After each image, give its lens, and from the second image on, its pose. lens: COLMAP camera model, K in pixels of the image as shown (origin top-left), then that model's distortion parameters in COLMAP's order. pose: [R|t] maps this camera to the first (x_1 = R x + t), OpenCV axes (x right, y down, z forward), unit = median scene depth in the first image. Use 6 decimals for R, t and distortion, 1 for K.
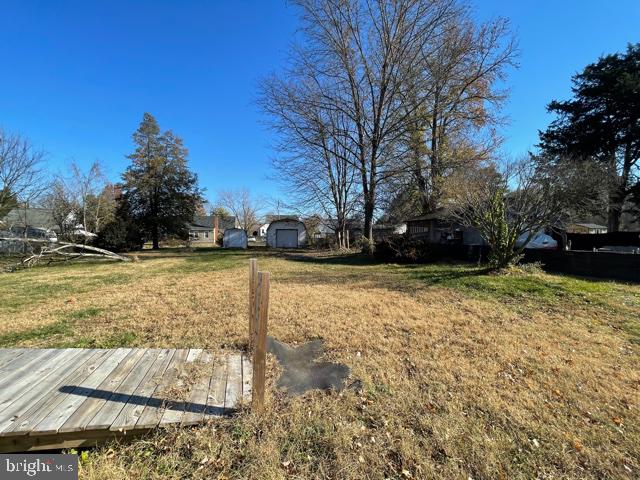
lens RADIAL K [[260.4, 0, 316.8], [0, 260.4, 240.2], [0, 0, 1]] dist [-0.003185, 0.001501]
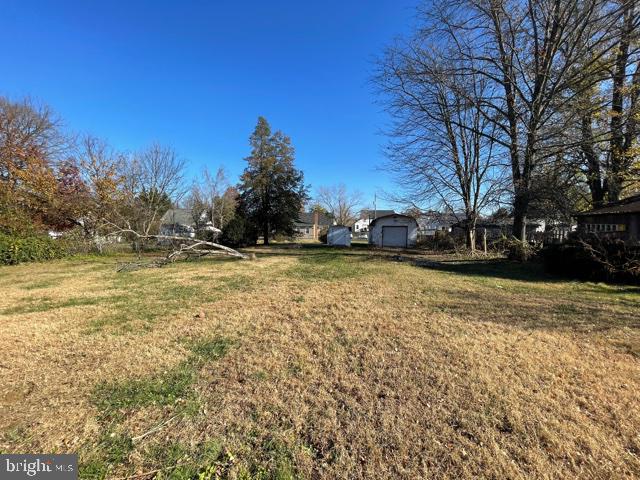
lens RADIAL K [[260.4, 0, 315.2], [0, 260.4, 240.9], [0, 0, 1]] dist [-0.003185, 0.001501]
pose [[0.937681, 0.021194, -0.346851, -0.074151], [-0.014056, 0.999635, 0.023082, -0.009915], [0.347213, -0.016768, 0.937636, 0.083230]]
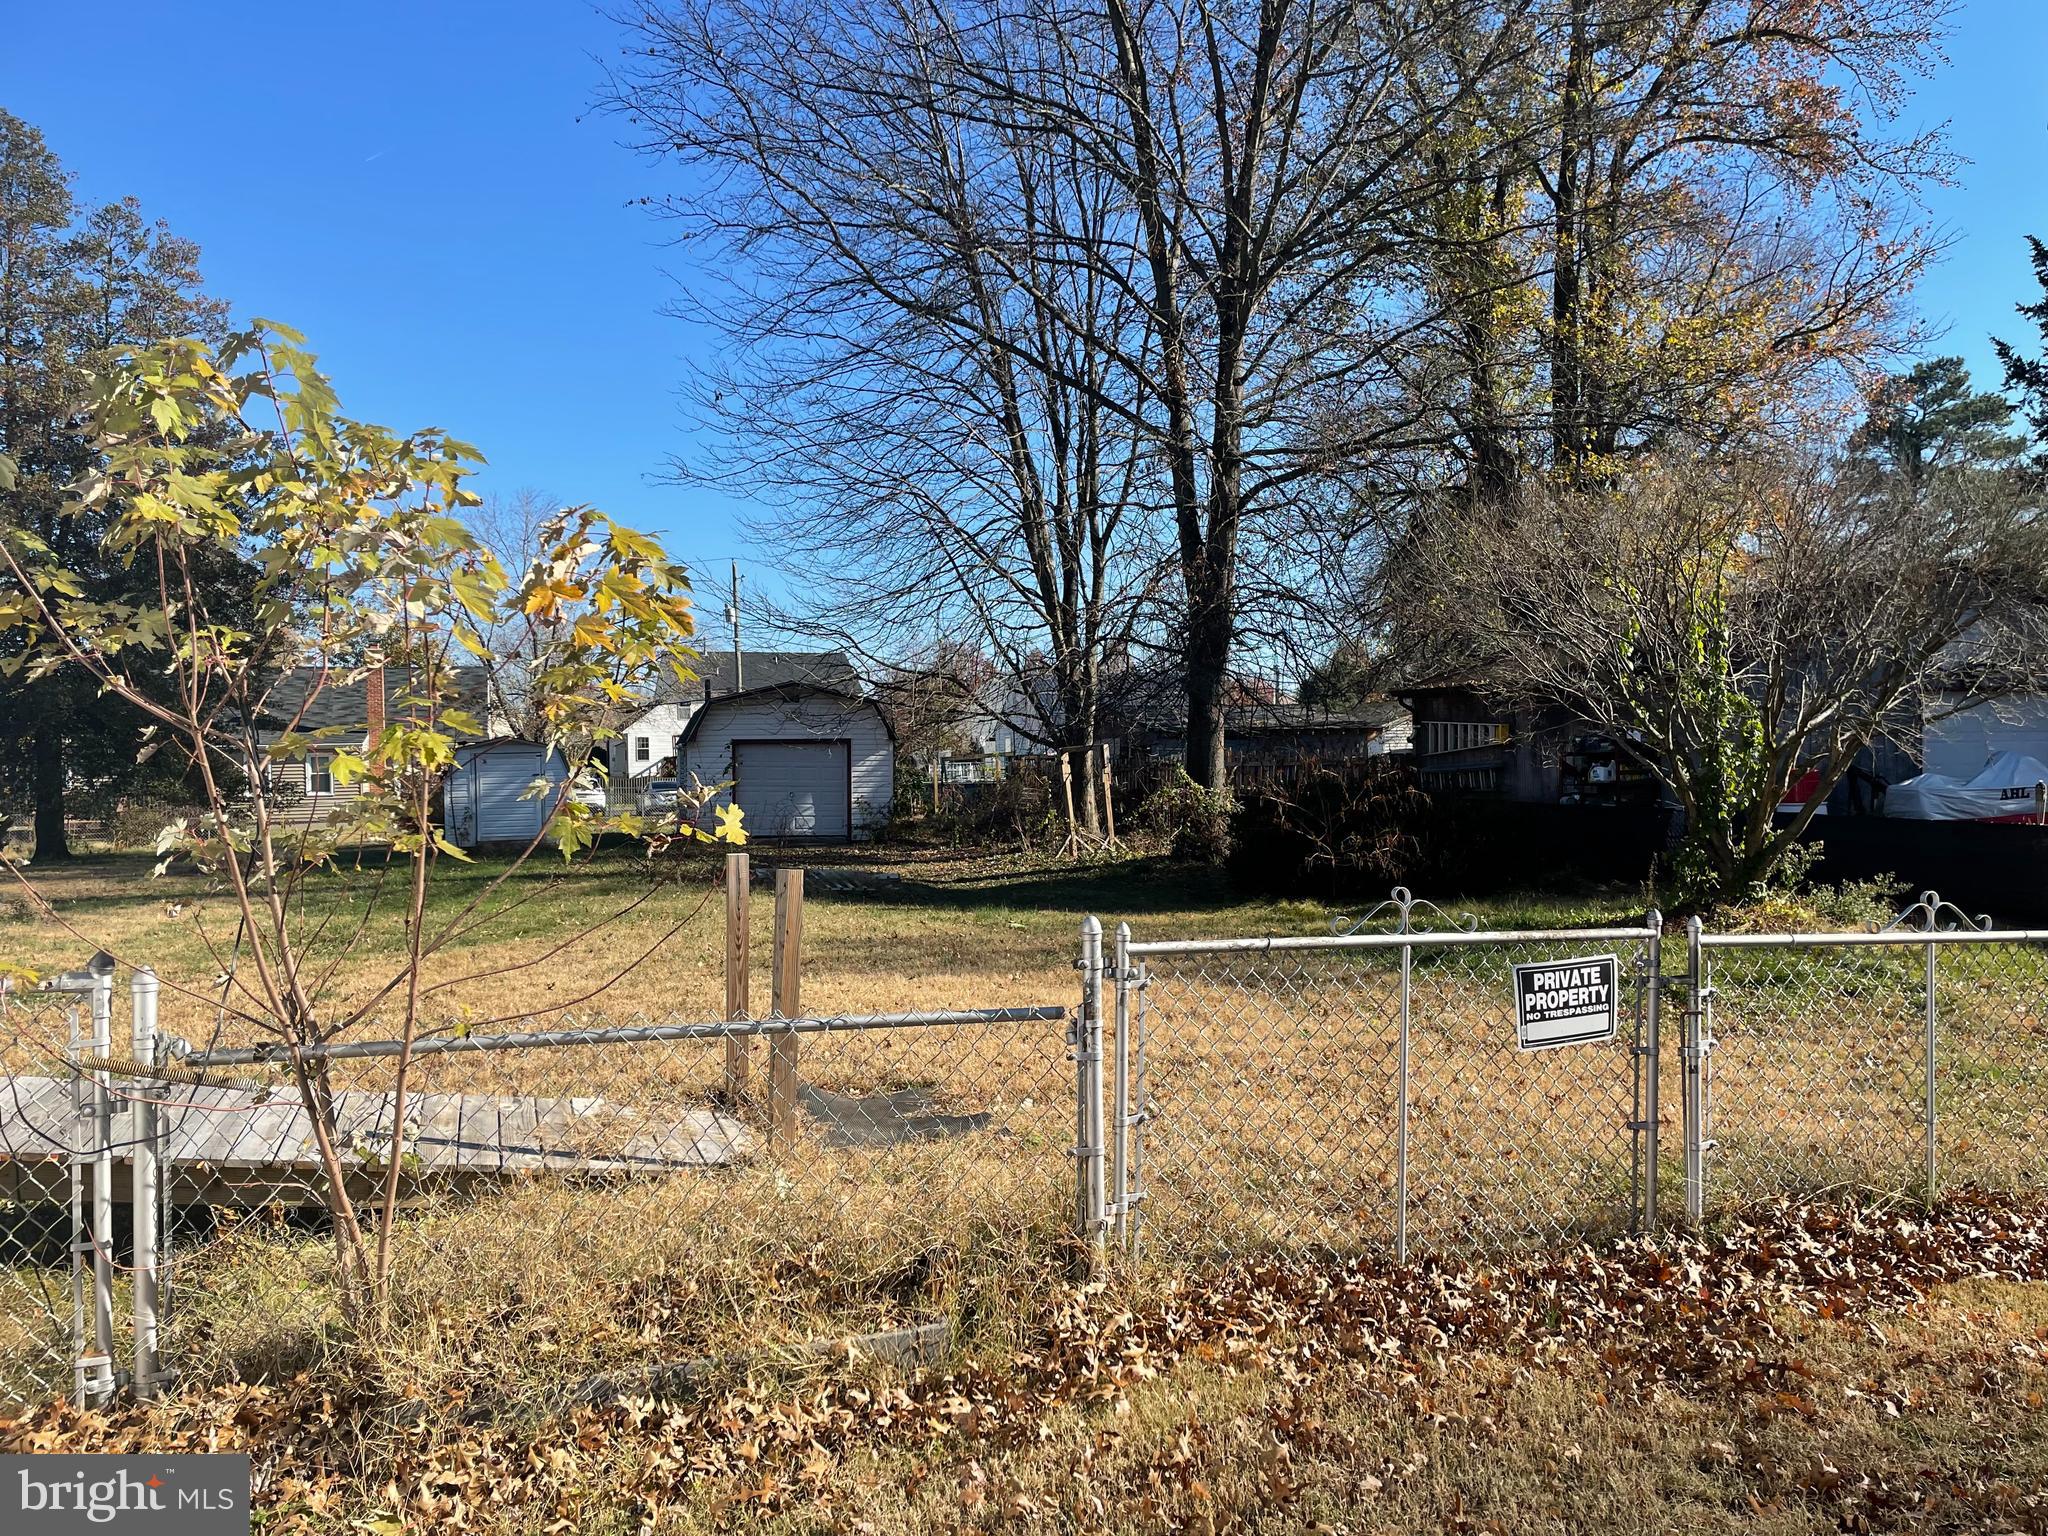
lens RADIAL K [[1551.6, 0, 1030.8], [0, 1551.6, 779.3], [0, 0, 1]] dist [0.074175, -0.070616]
pose [[0.998917, -0.016009, 0.043677, 0.009105], [0.016448, 0.999818, -0.009714, -0.000704], [-0.043514, 0.010422, 0.998998, -0.147957]]
